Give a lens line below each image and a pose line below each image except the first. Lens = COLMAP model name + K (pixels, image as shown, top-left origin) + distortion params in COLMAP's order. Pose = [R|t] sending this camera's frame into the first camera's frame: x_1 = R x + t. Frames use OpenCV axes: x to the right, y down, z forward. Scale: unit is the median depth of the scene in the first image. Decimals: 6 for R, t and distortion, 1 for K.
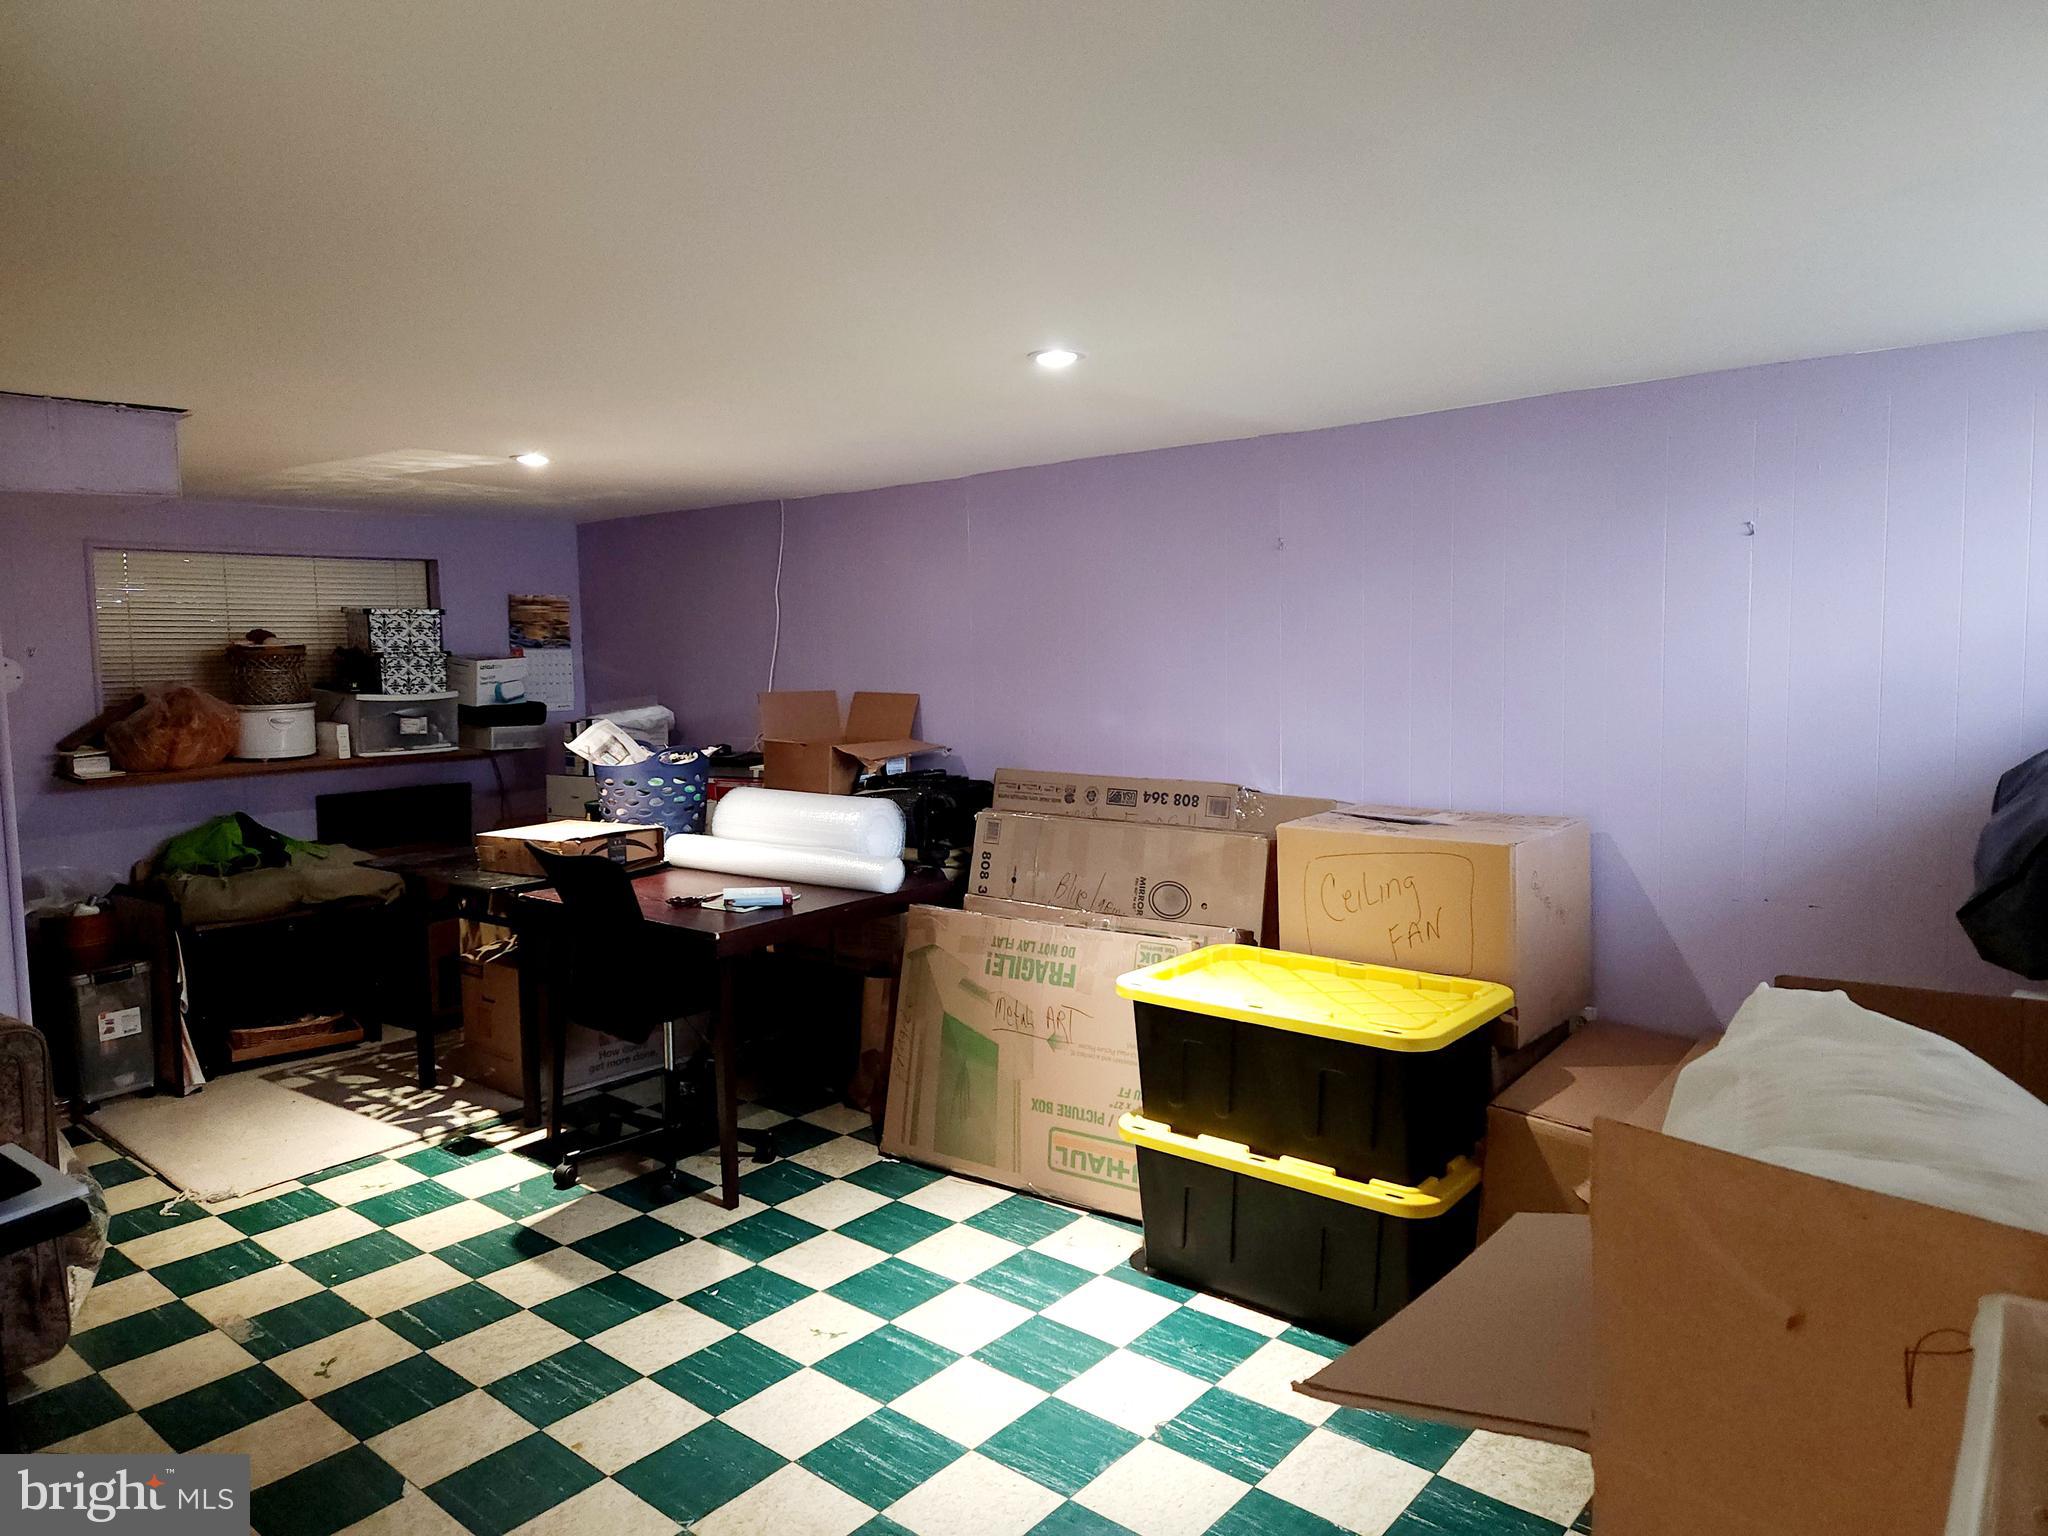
lens RADIAL K [[1358.7, 0, 1048.0], [0, 1358.7, 747.9], [0, 0, 1]] dist [0.065776, -0.042901]
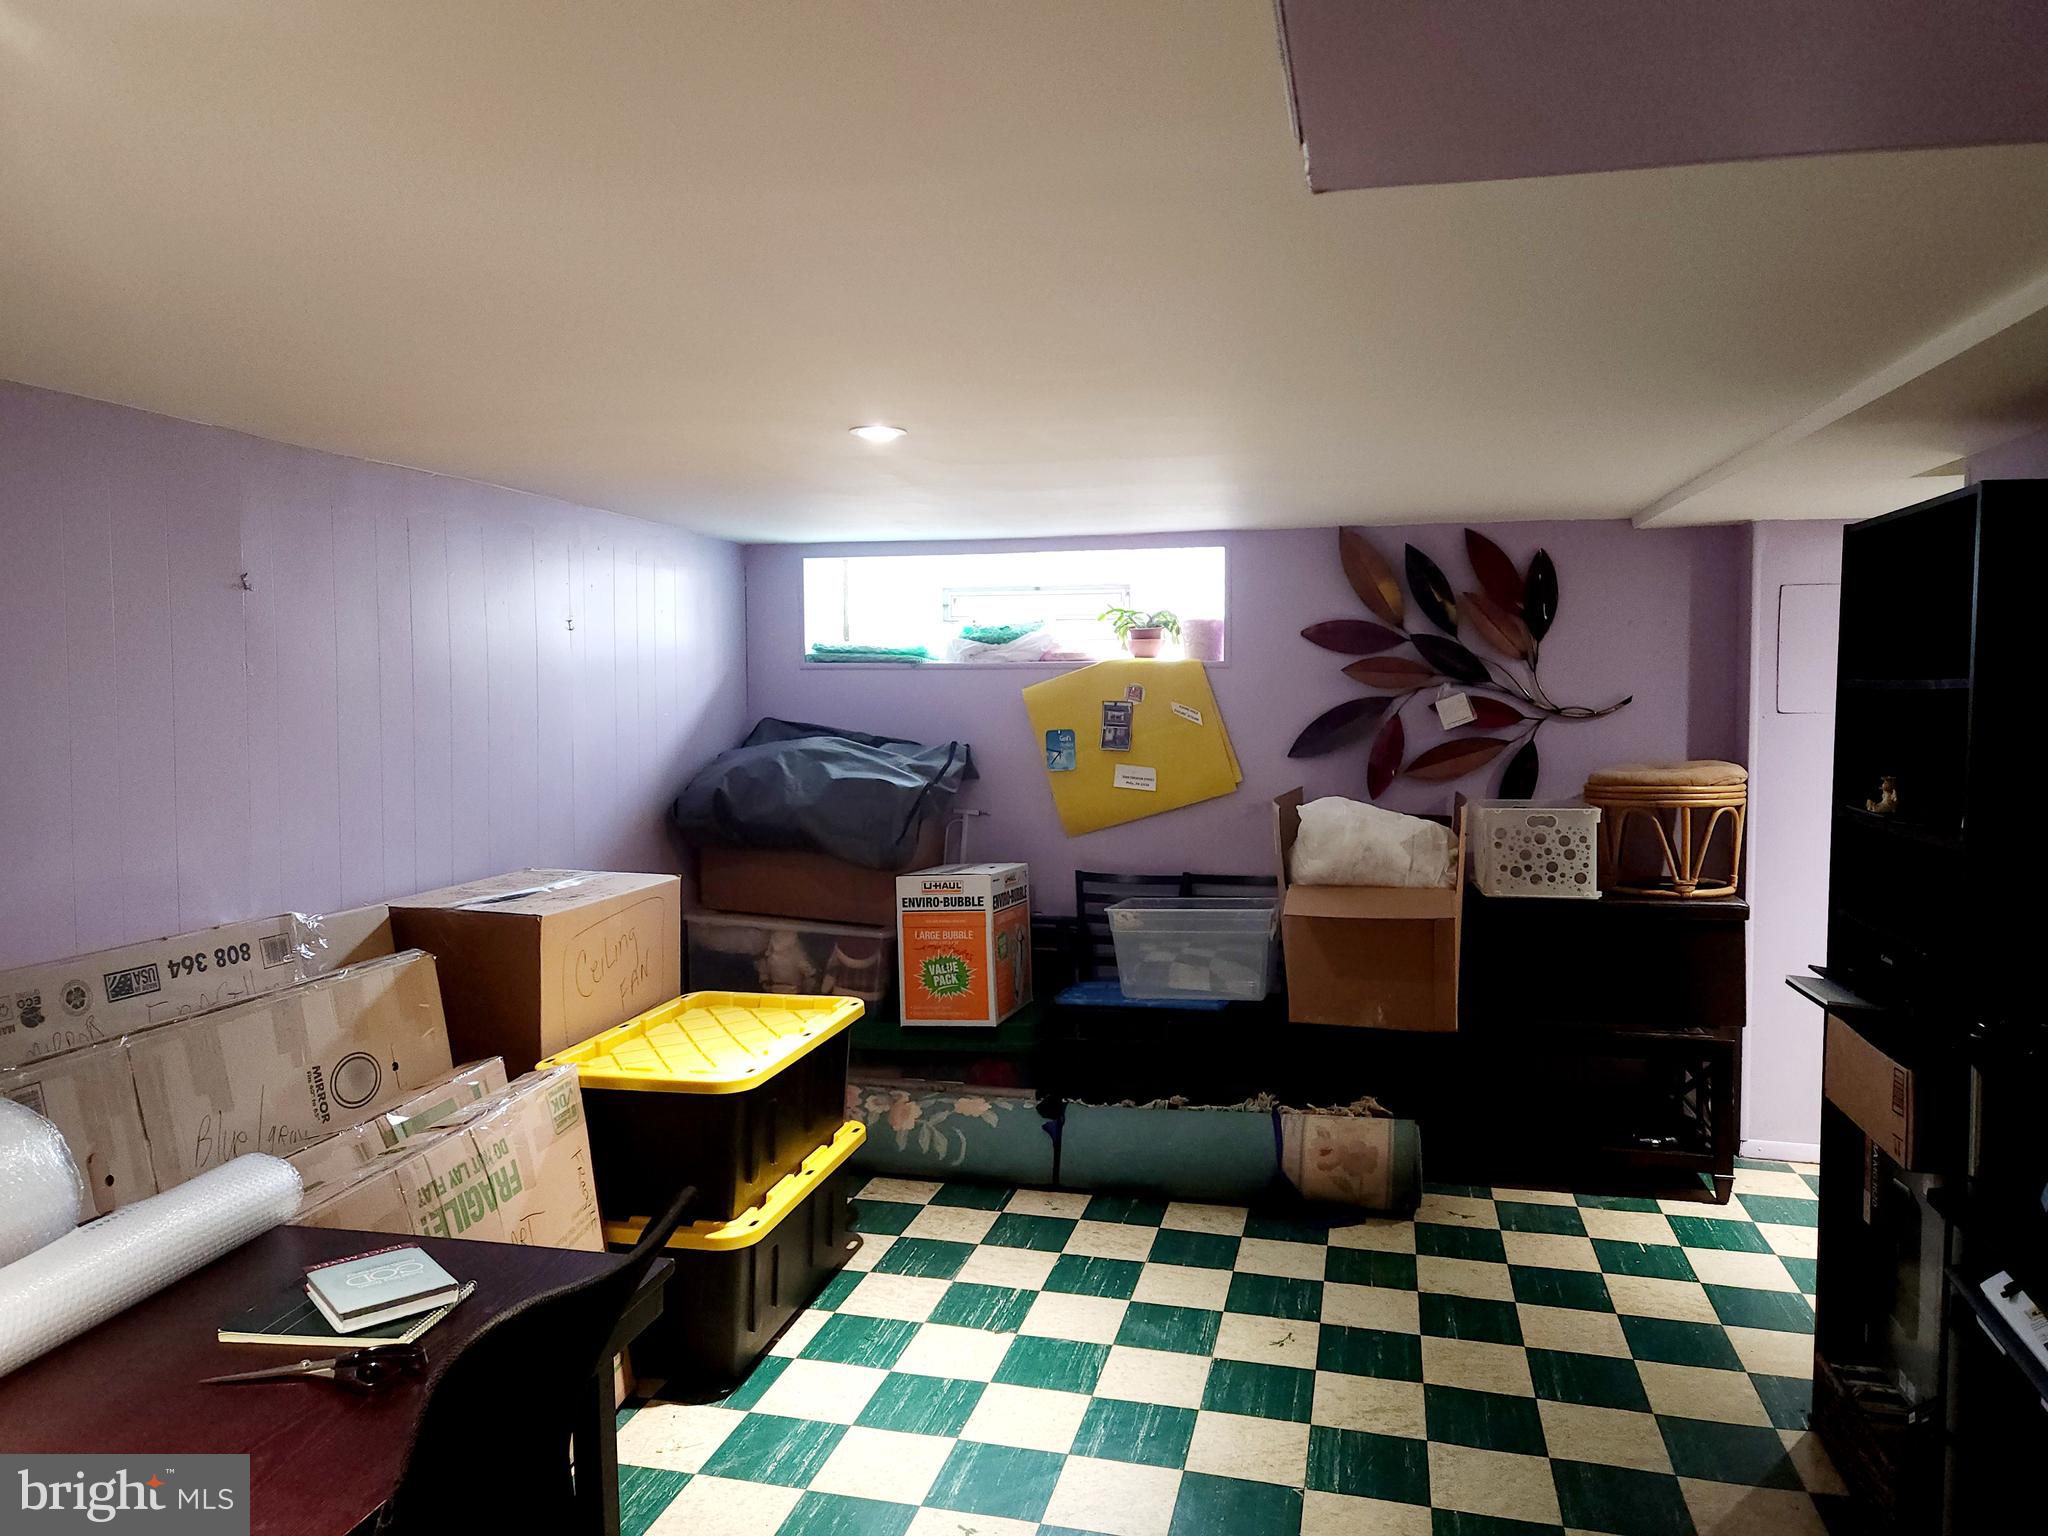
lens RADIAL K [[1358.7, 0, 1032.2], [0, 1358.7, 774.7], [0, 0, 1]] dist [0.065776, -0.042901]
pose [[-0.429119, -0.040561, 0.902337, -0.755944], [0.087109, 0.992476, 0.086039, -0.081631], [-0.899038, 0.115522, -0.422357, 1.054713]]
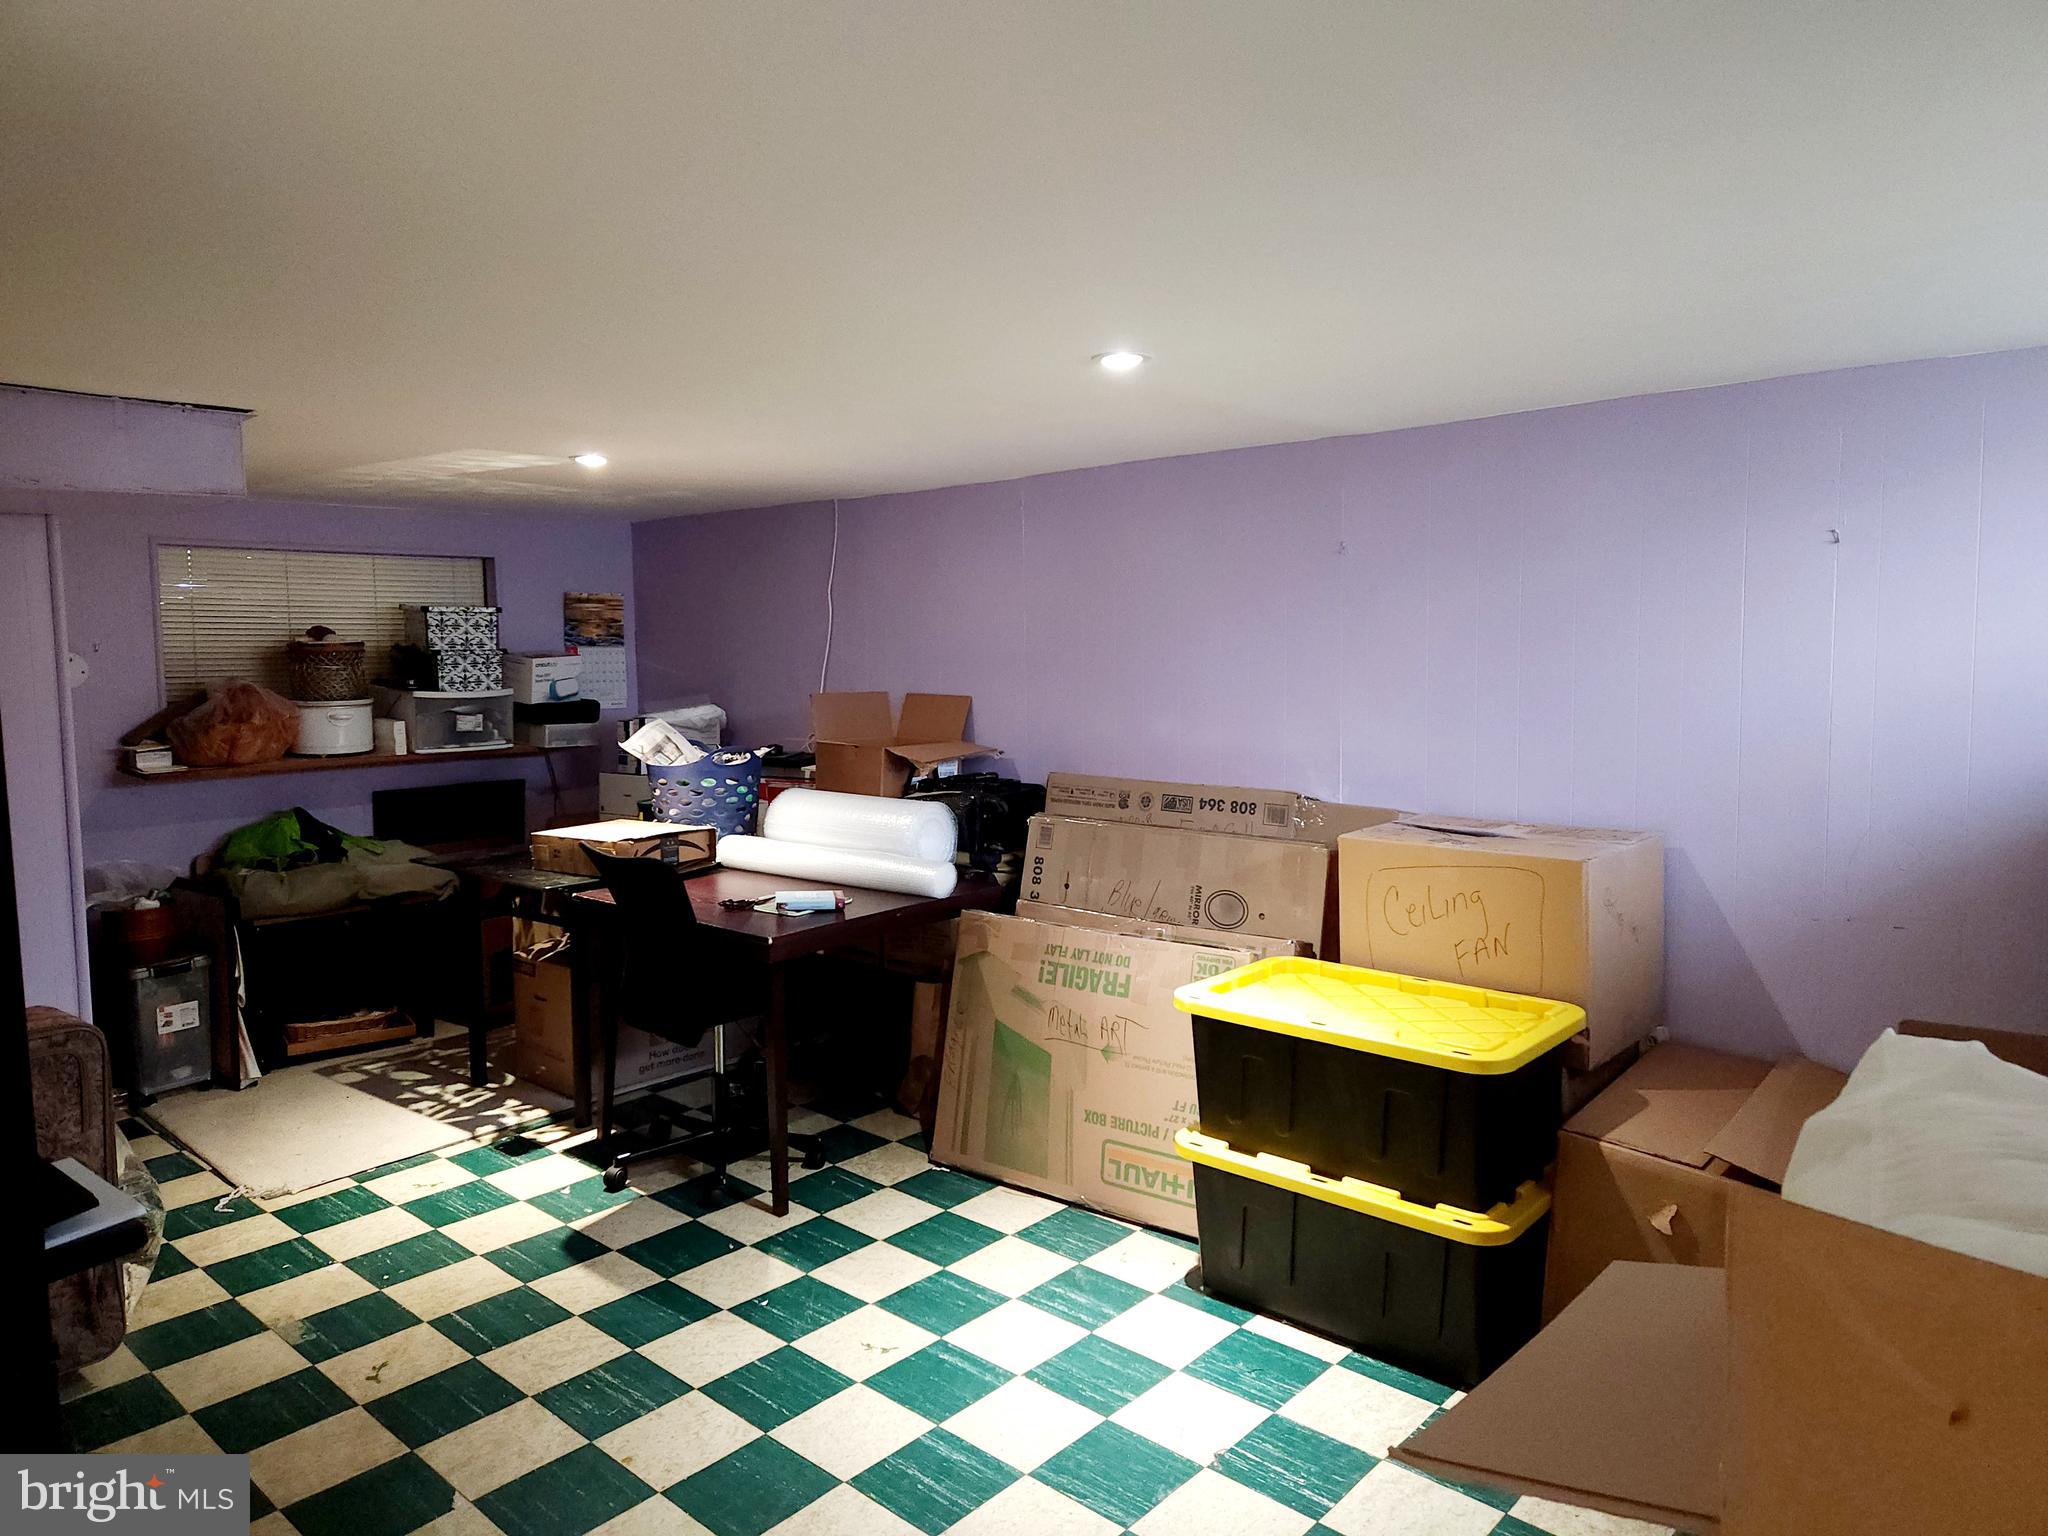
lens RADIAL K [[1358.7, 0, 1055.2], [0, 1358.7, 739.2], [0, 0, 1]] dist [0.065776, -0.042901]
pose [[0.999594, 0.009798, -0.026739, -0.009822], [-0.009912, 0.999942, -0.004131, -0.006434], [0.026697, 0.004395, 0.999634, 0.013467]]
